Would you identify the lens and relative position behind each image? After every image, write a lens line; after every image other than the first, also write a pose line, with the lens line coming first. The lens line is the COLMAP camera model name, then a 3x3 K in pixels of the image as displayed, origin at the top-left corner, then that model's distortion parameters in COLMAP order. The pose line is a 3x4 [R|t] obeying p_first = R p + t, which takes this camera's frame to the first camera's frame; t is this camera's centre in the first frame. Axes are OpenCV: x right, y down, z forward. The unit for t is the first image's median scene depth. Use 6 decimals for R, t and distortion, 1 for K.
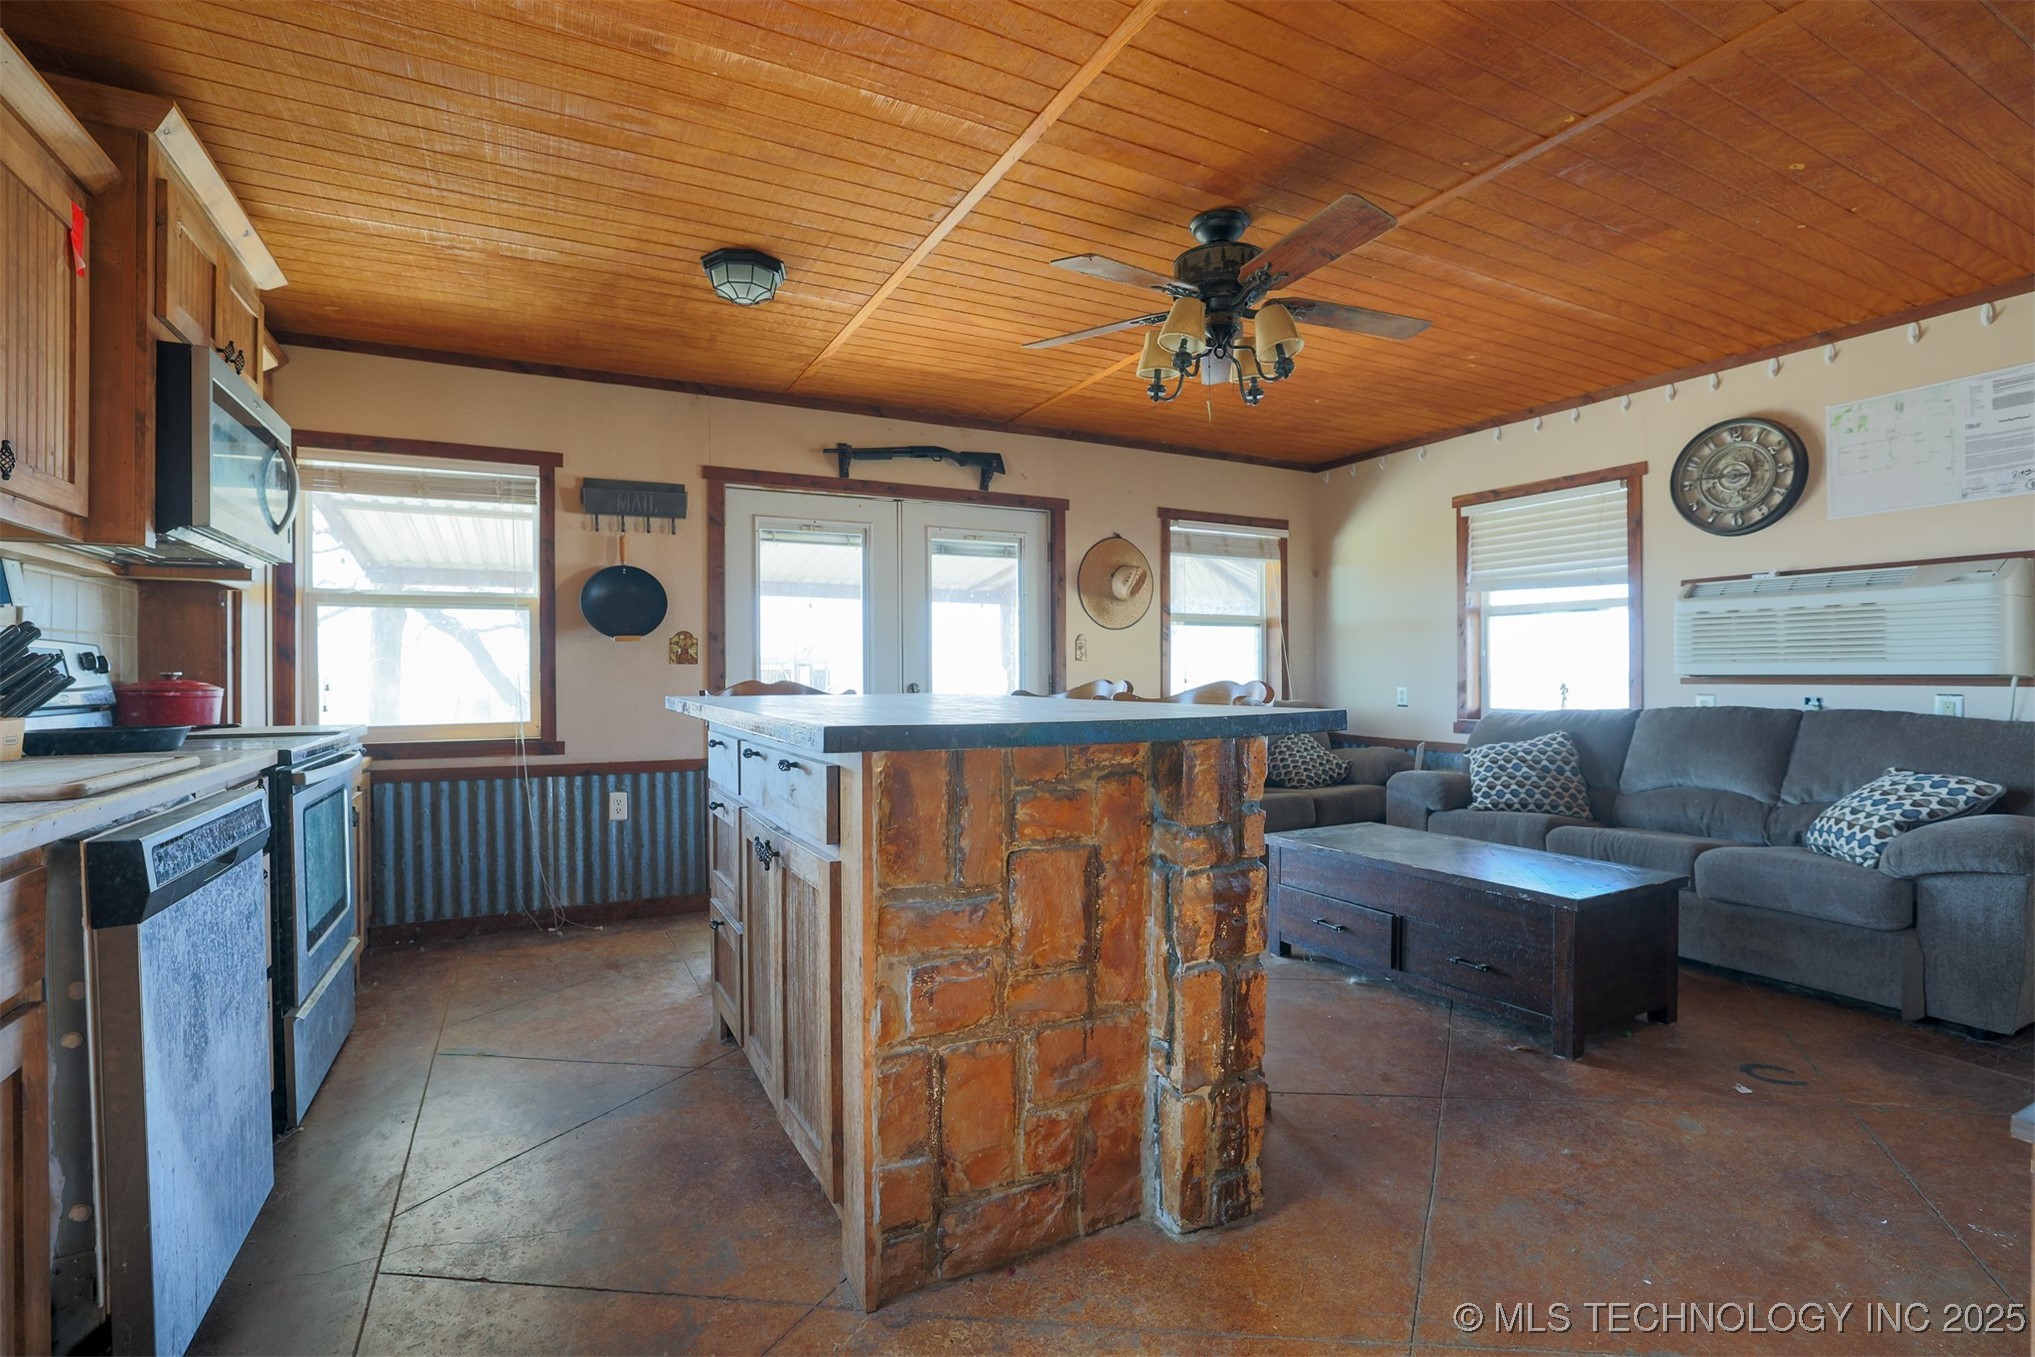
lens RADIAL K [[928.7, 0, 1005.9], [0, 928.7, 675.5], [0, 0, 1]] dist [-0.044563, 0.016008]
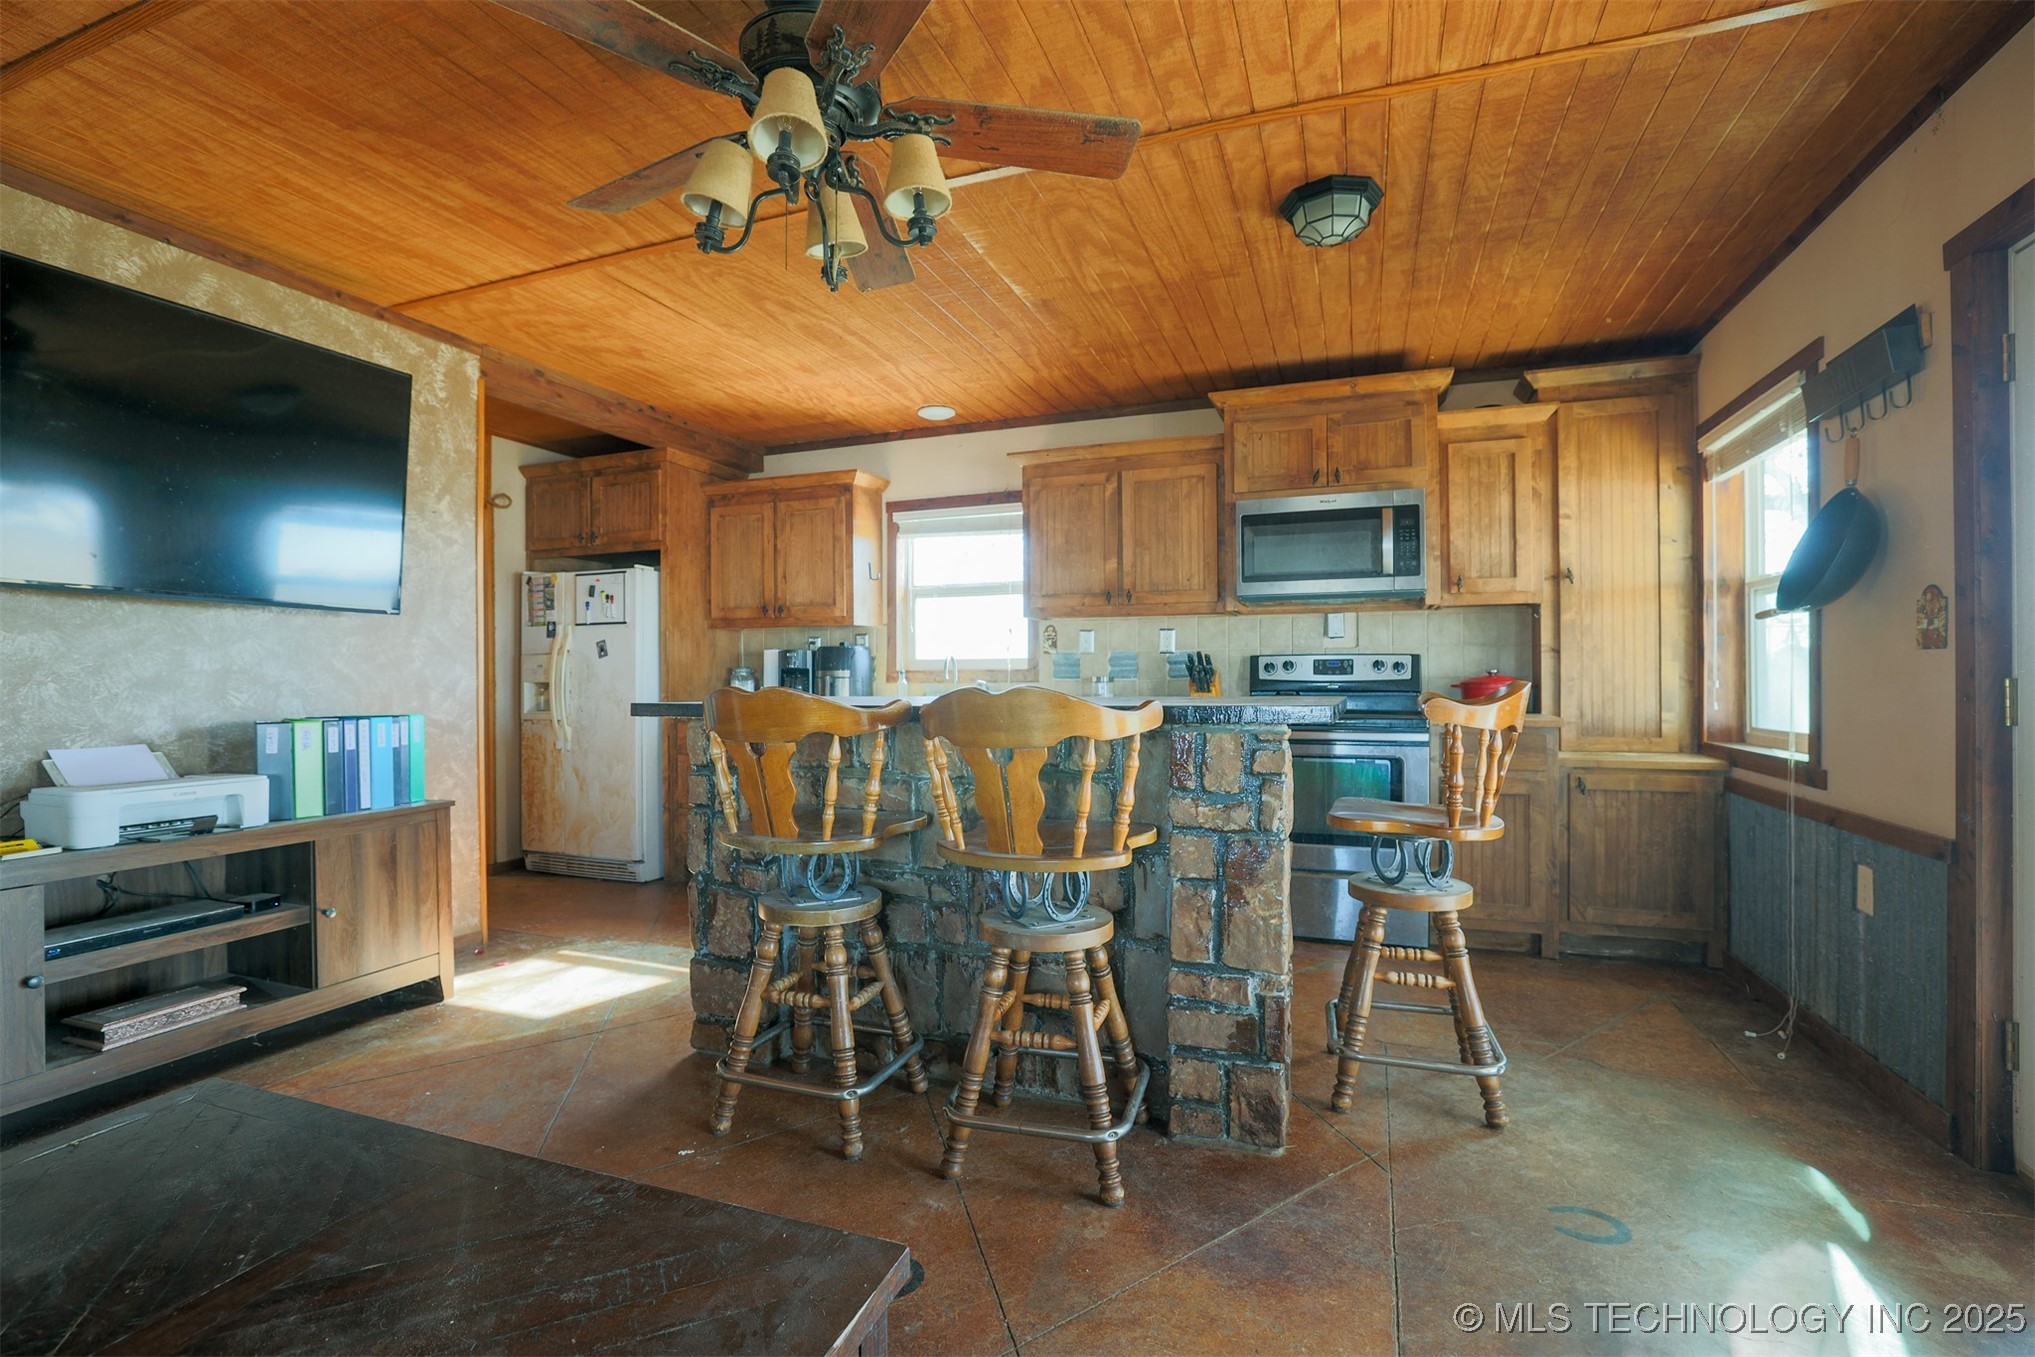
lens RADIAL K [[928.7, 0, 1006.0], [0, 928.7, 680.3], [0, 0, 1]] dist [-0.044563, 0.016008]
pose [[-0.748715, 0.009995, -0.662817, 0.501833], [0.007565, 0.999950, 0.006535, -0.003060], [0.662849, -0.000121, -0.748753, 1.397254]]
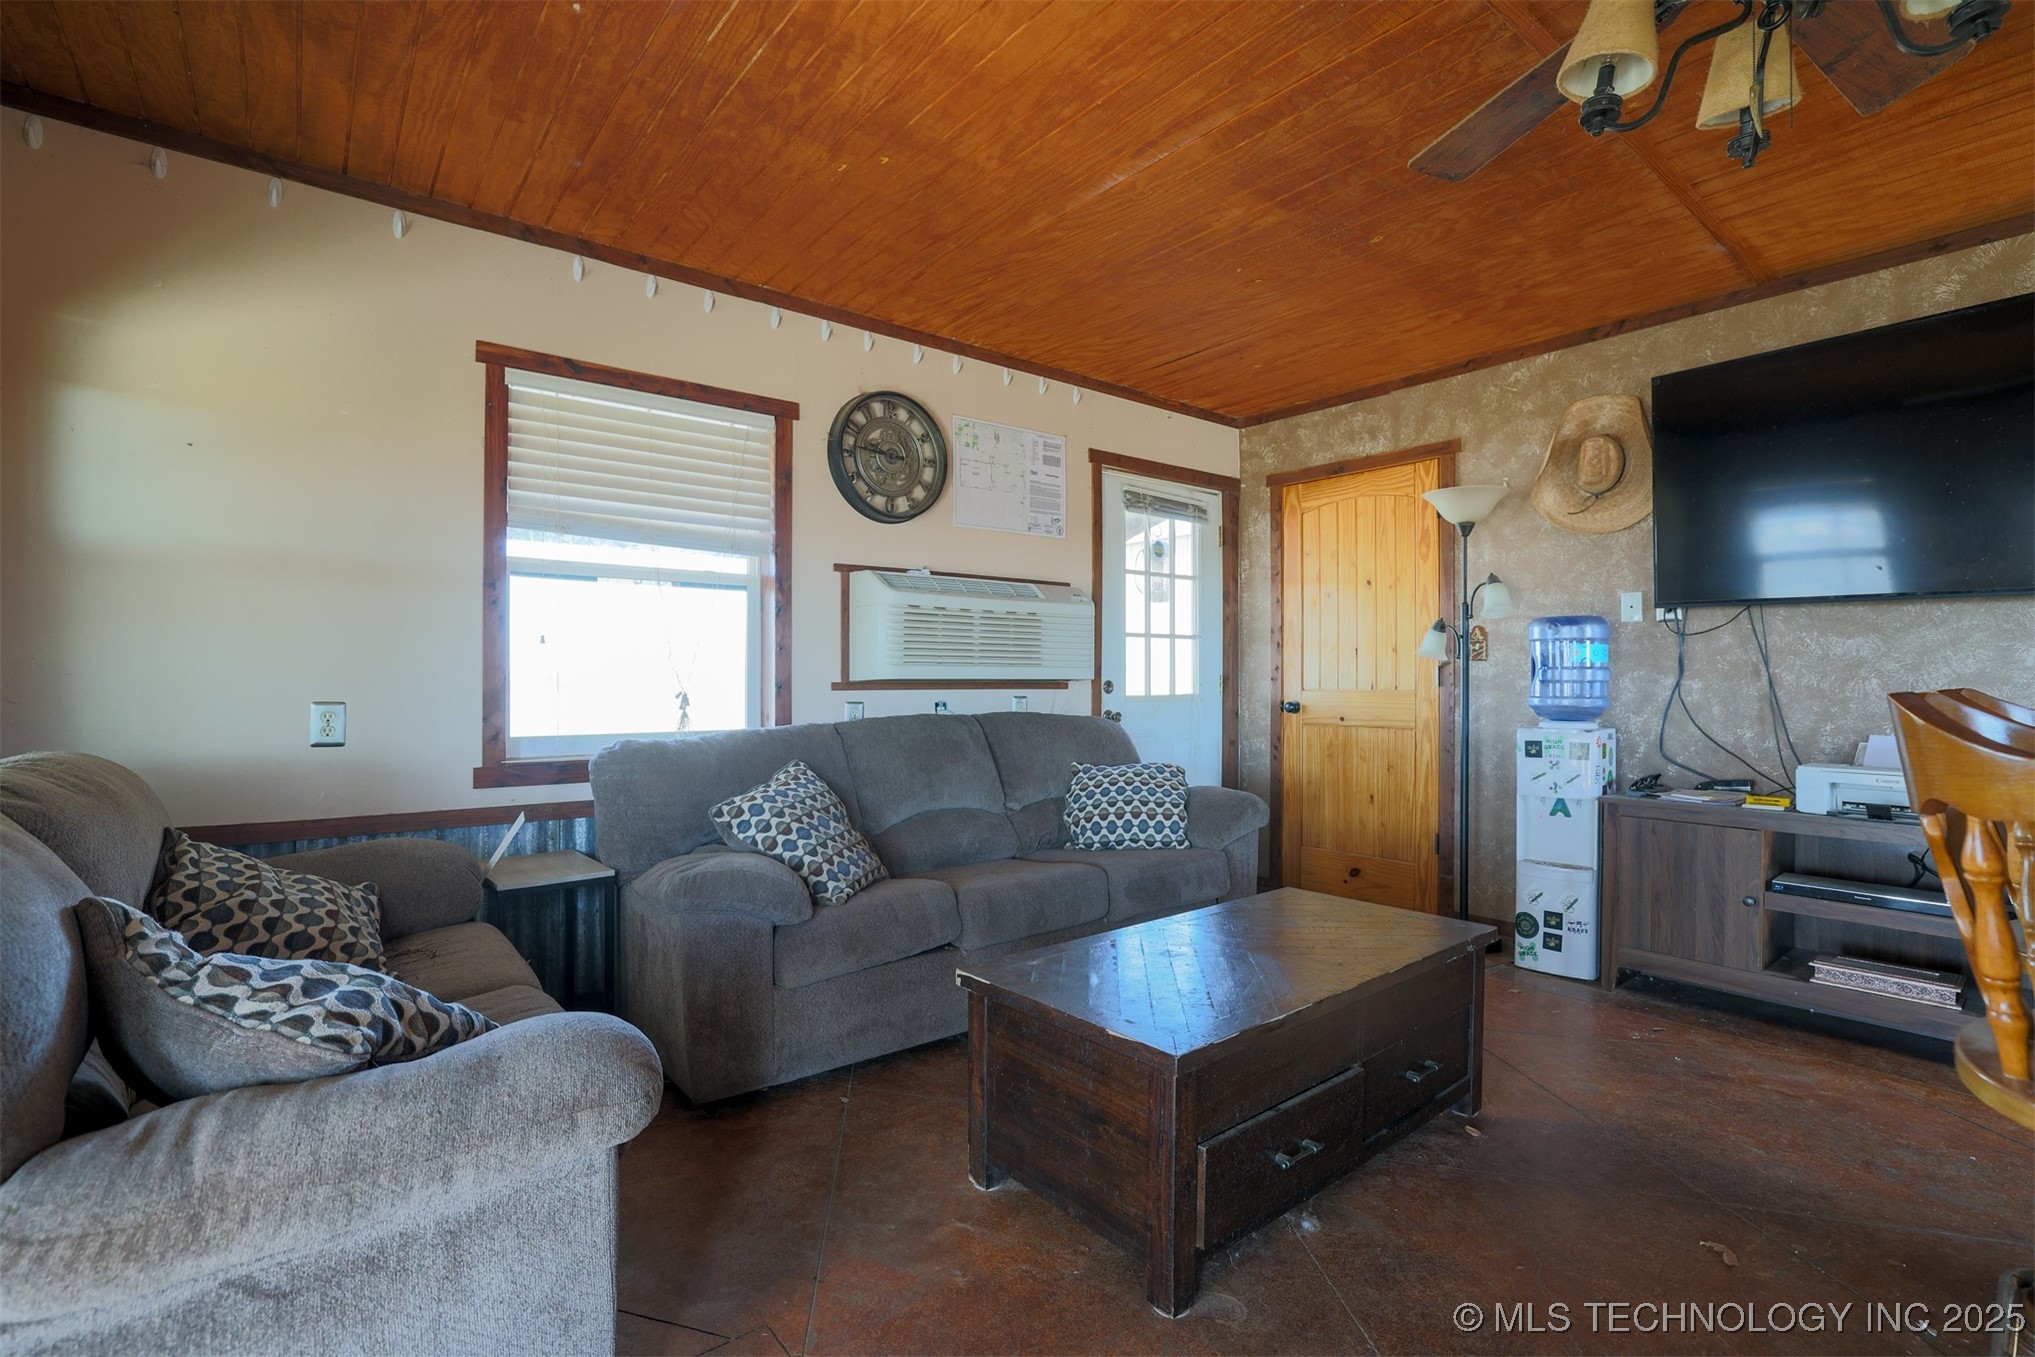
lens RADIAL K [[928.7, 0, 1028.9], [0, 928.7, 672.7], [0, 0, 1]] dist [-0.044563, 0.016008]
pose [[-0.192887, 0.008910, 0.981181, -0.141271], [-0.000618, 0.999957, -0.009202, 0.001436], [-0.981221, -0.002381, -0.192873, 1.294806]]
